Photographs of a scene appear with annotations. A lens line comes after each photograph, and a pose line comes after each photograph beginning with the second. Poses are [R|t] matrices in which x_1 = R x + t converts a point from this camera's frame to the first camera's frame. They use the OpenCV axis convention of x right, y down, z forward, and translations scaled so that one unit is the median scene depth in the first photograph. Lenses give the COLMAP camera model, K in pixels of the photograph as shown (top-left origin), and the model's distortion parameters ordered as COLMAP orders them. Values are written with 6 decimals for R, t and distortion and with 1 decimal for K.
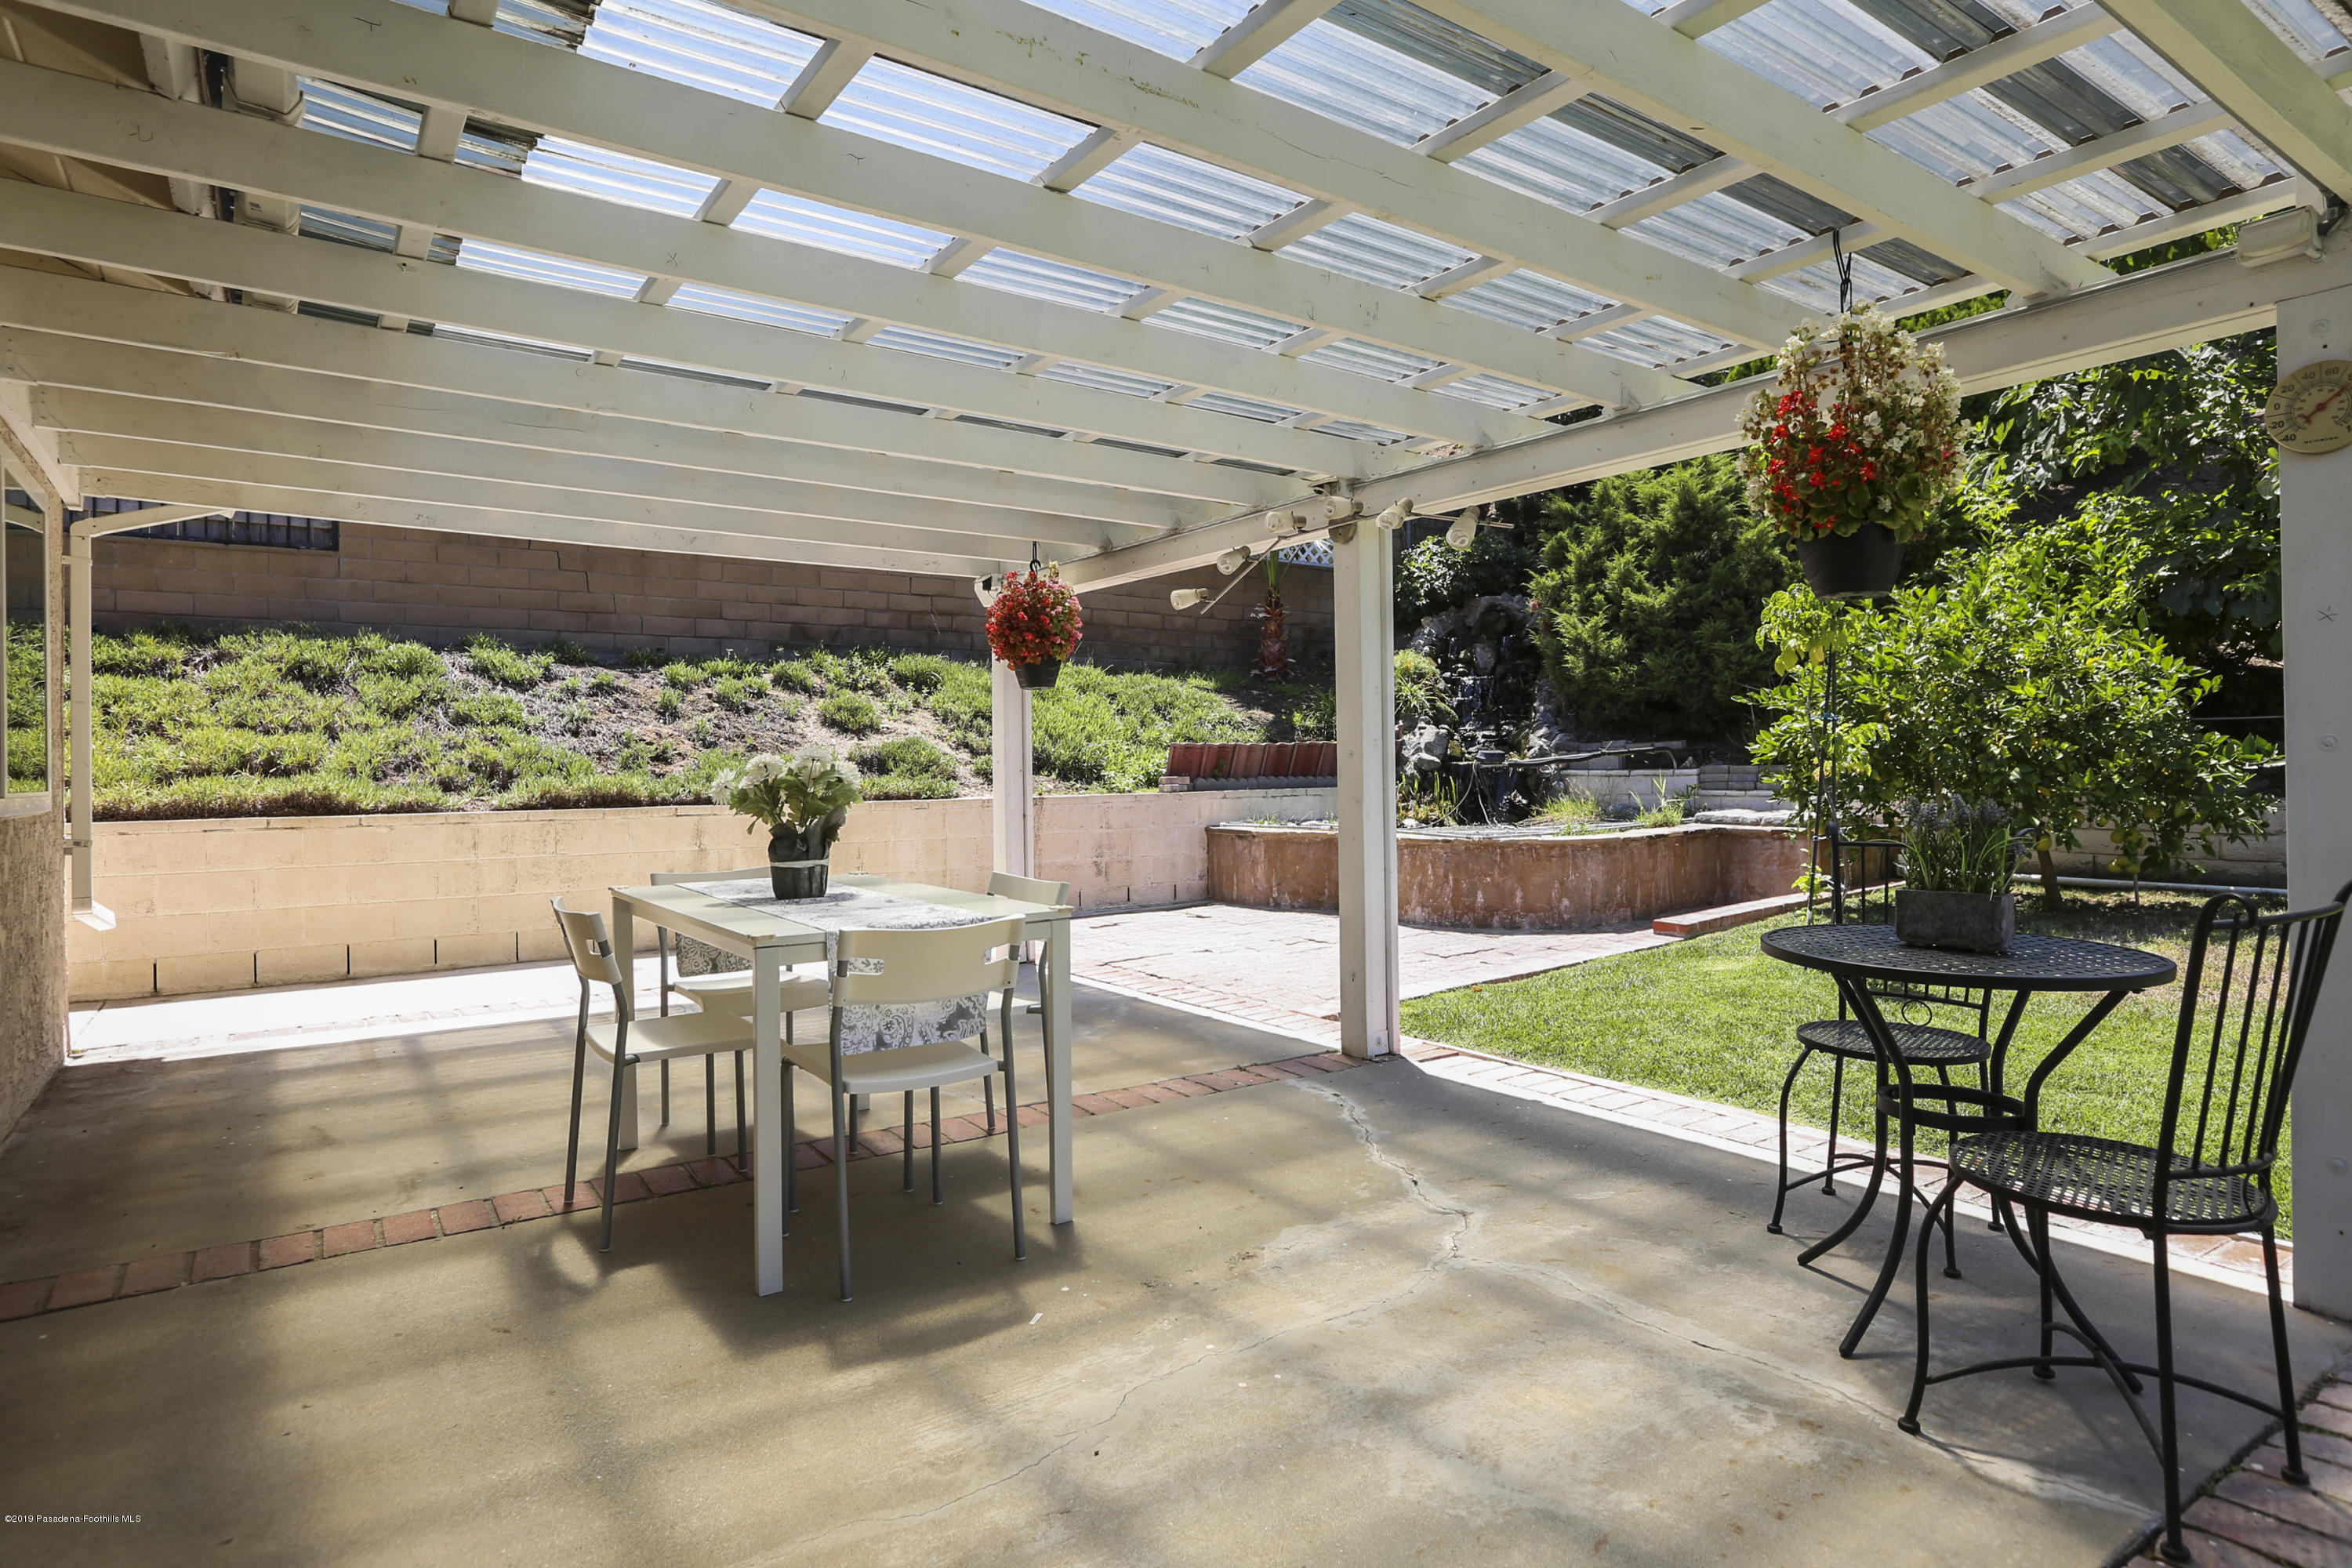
lens RADIAL K [[1304.0, 0, 1176.0], [0, 1304.0, 784.0], [0, 0, 1]] dist [-0.036890, 0.000489]
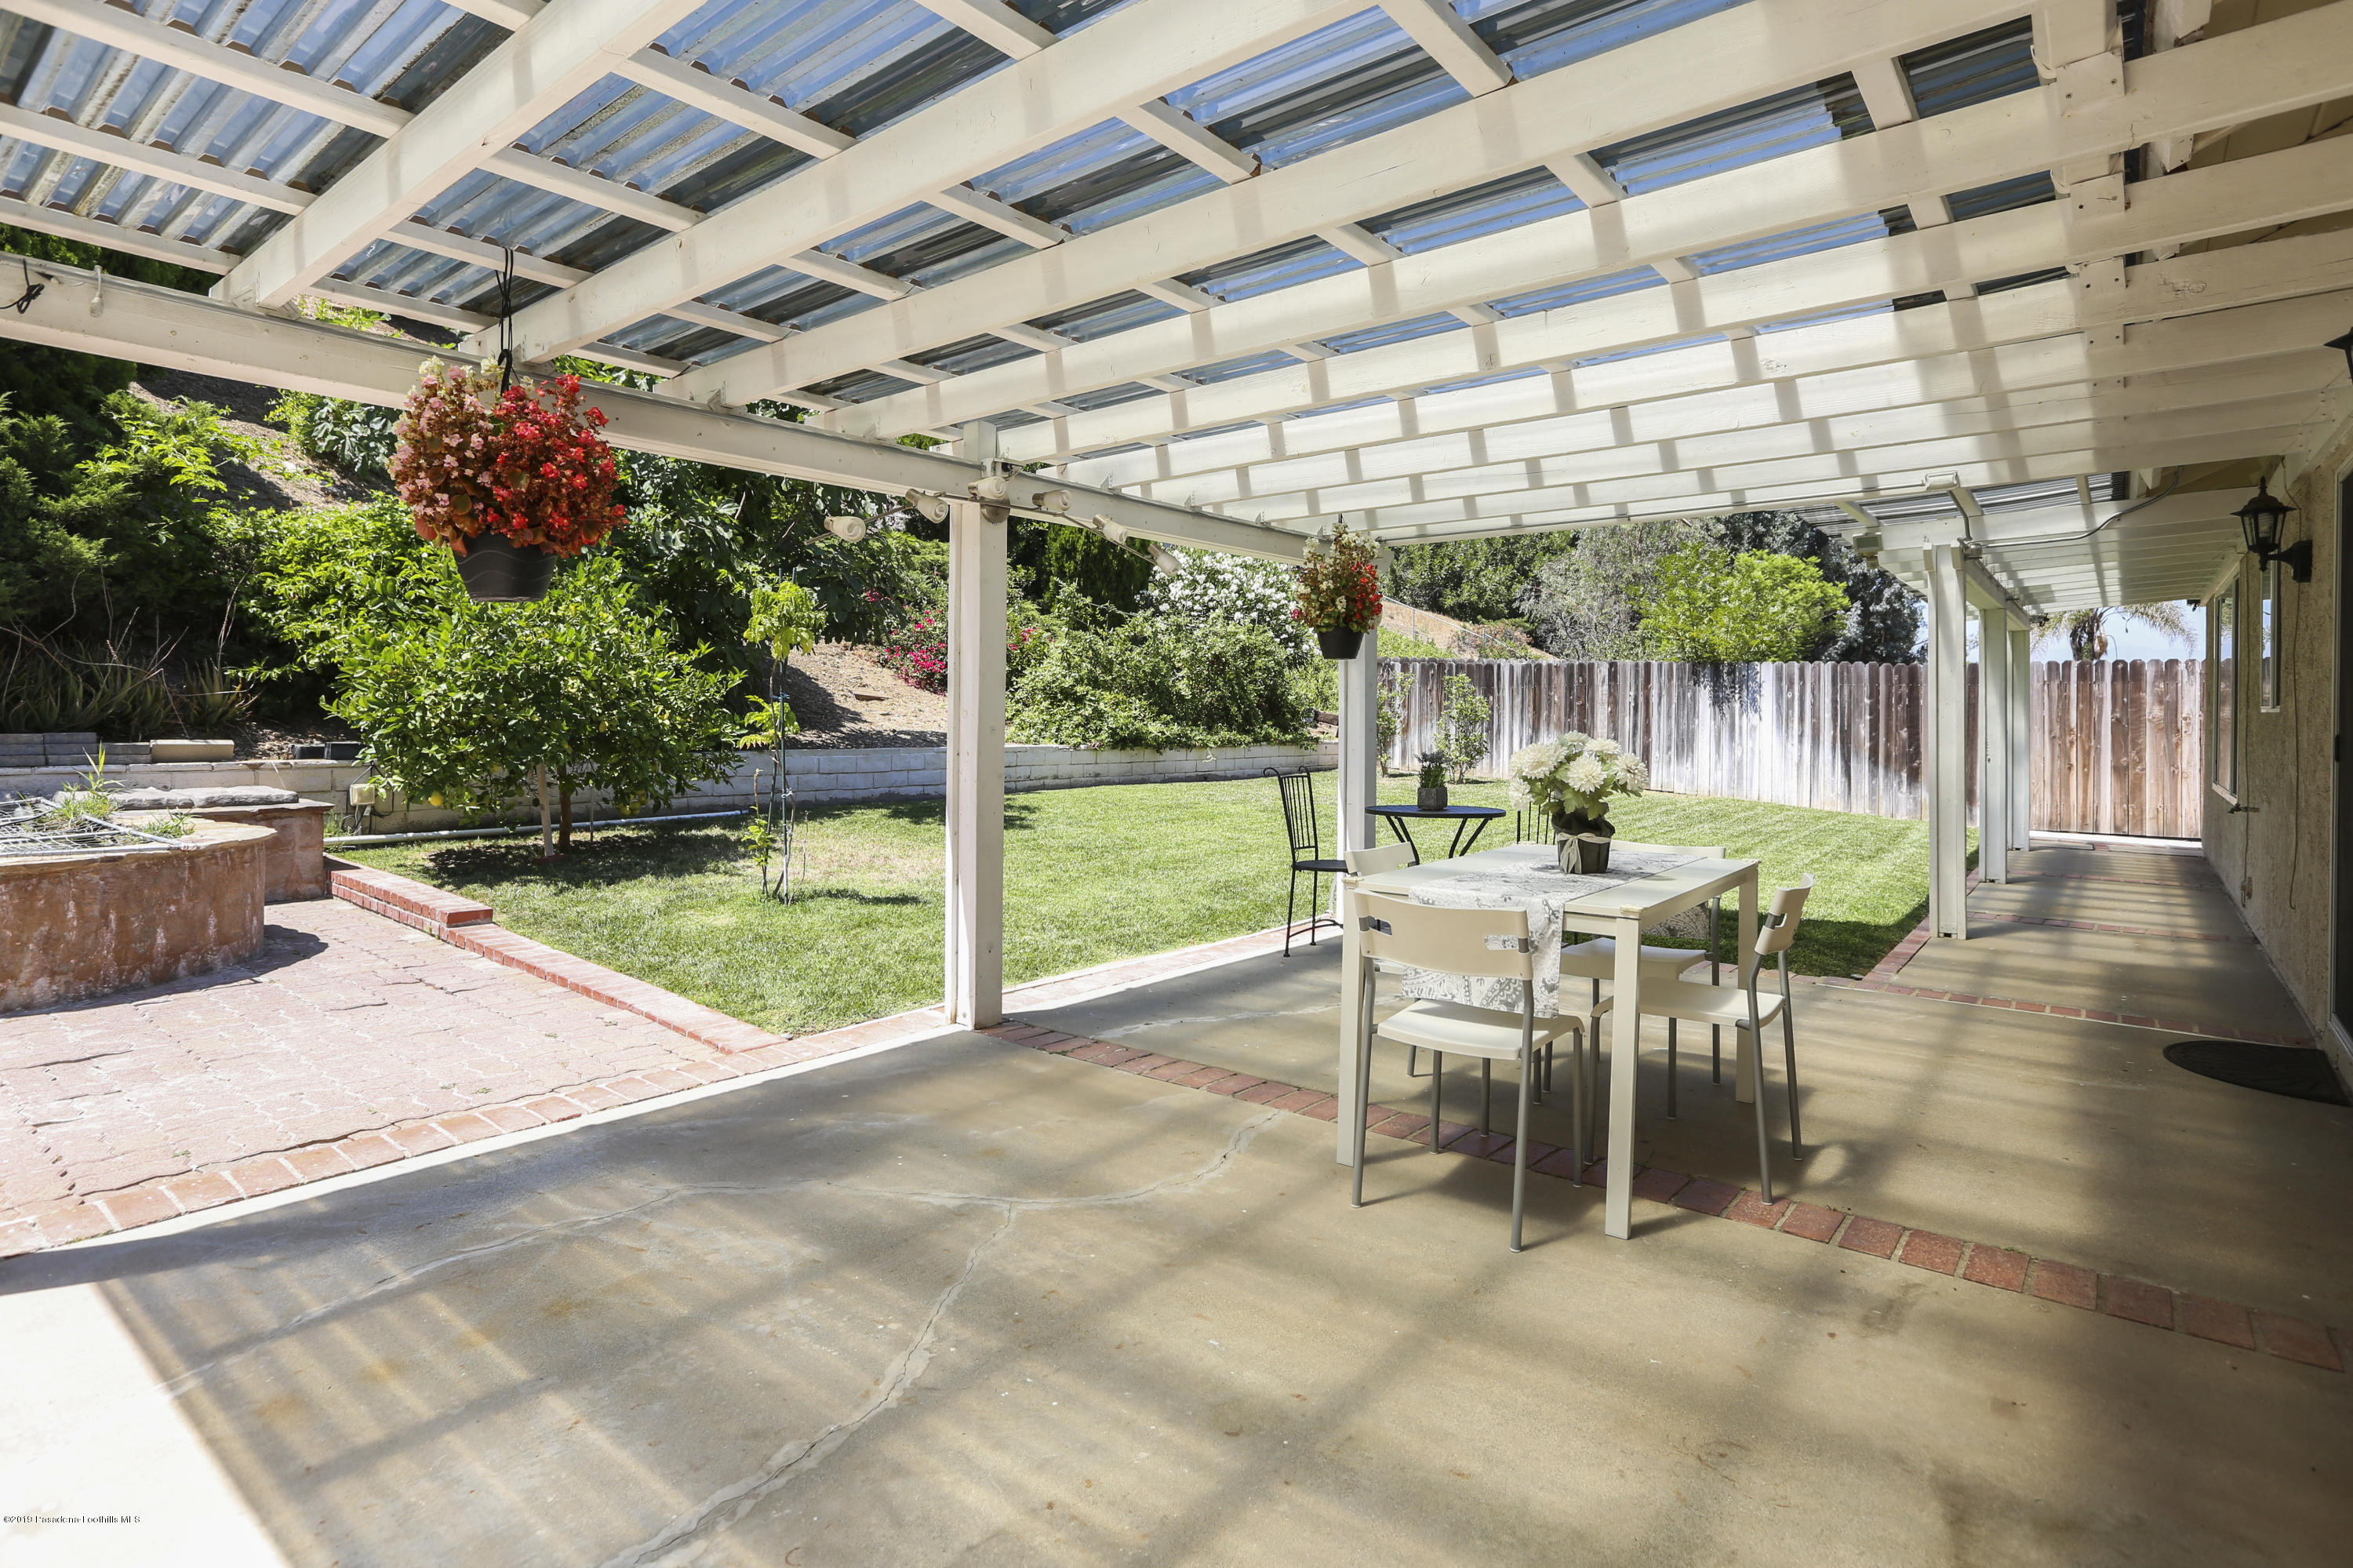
lens RADIAL K [[1181.3, 0, 1178.6], [0, 1181.3, 770.0], [0, 0, 1]] dist [-0.031459, 0.008524]
pose [[-0.276638, -0.039028, 0.960181, -0.515810], [0.009462, 0.999016, 0.043333, -0.020445], [-0.960928, 0.021072, -0.275997, 0.724969]]
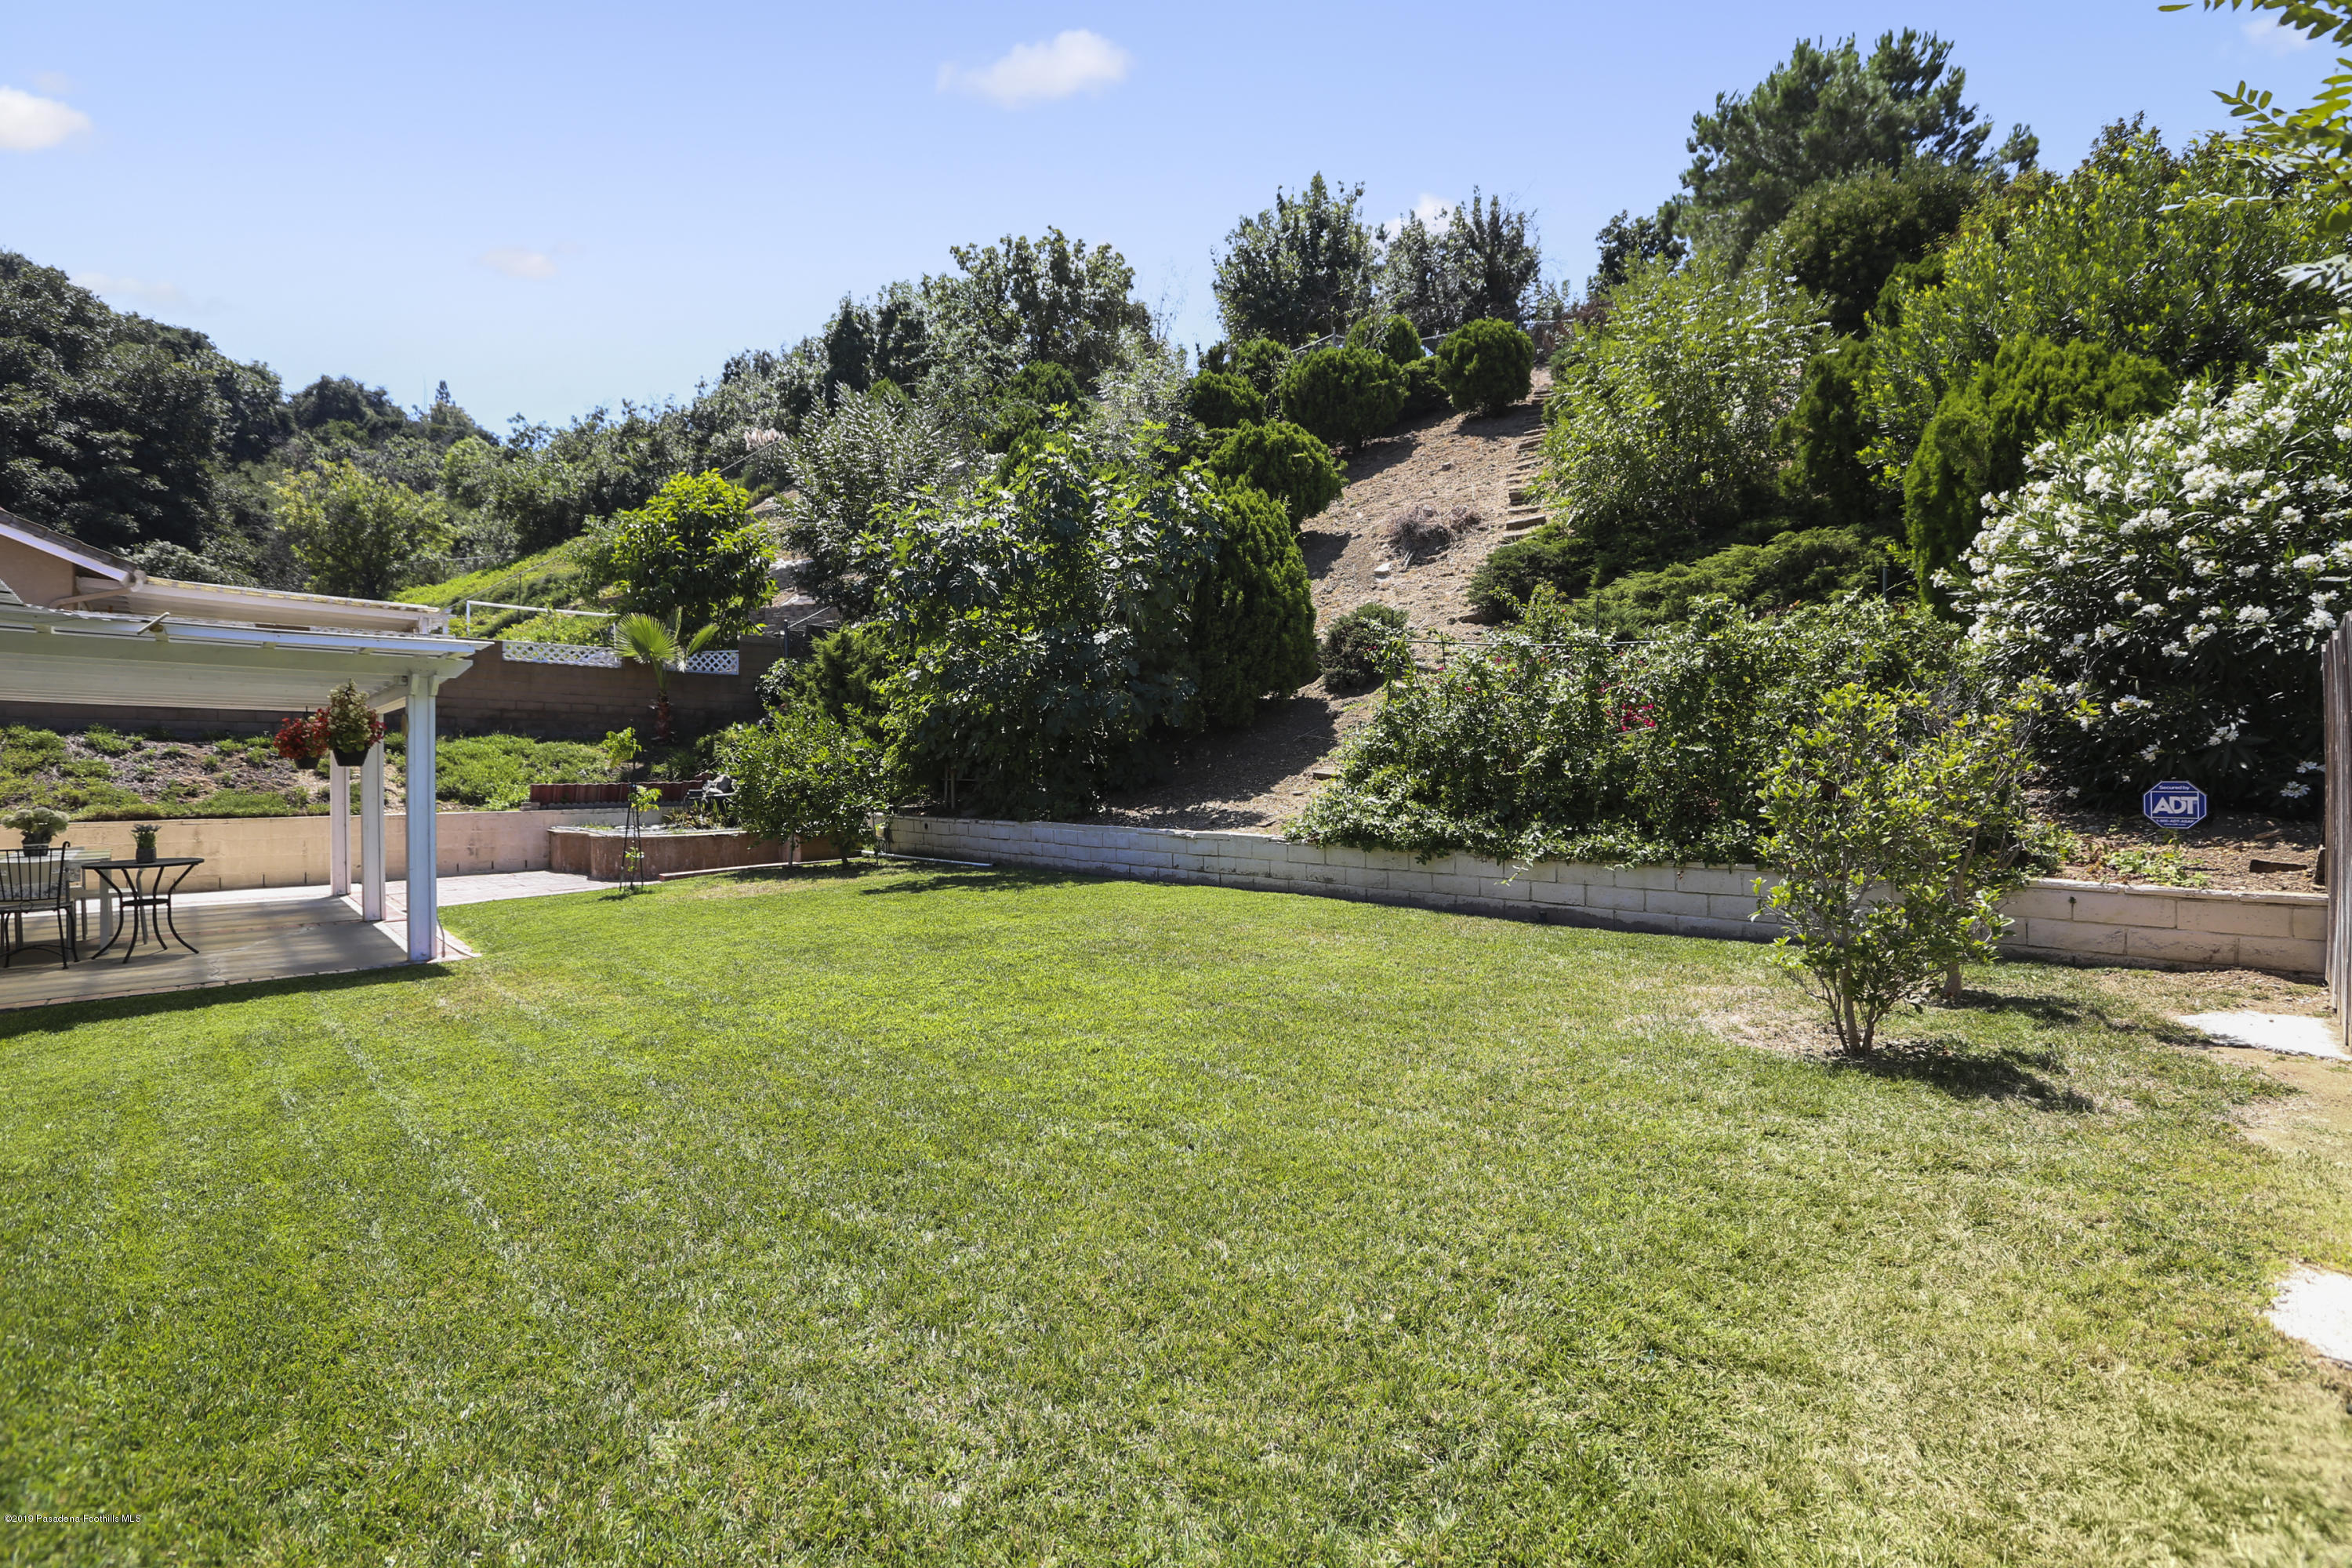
lens RADIAL K [[1076.6, 0, 1195.4], [0, 1076.6, 748.6], [0, 0, 1]] dist [-0.018467, 0.000801]
pose [[0.986686, 0.010517, 0.162296, 0.839531], [-0.004256, 0.999235, -0.038873, -0.033055], [-0.162580, 0.037665, 0.985976, -0.811063]]
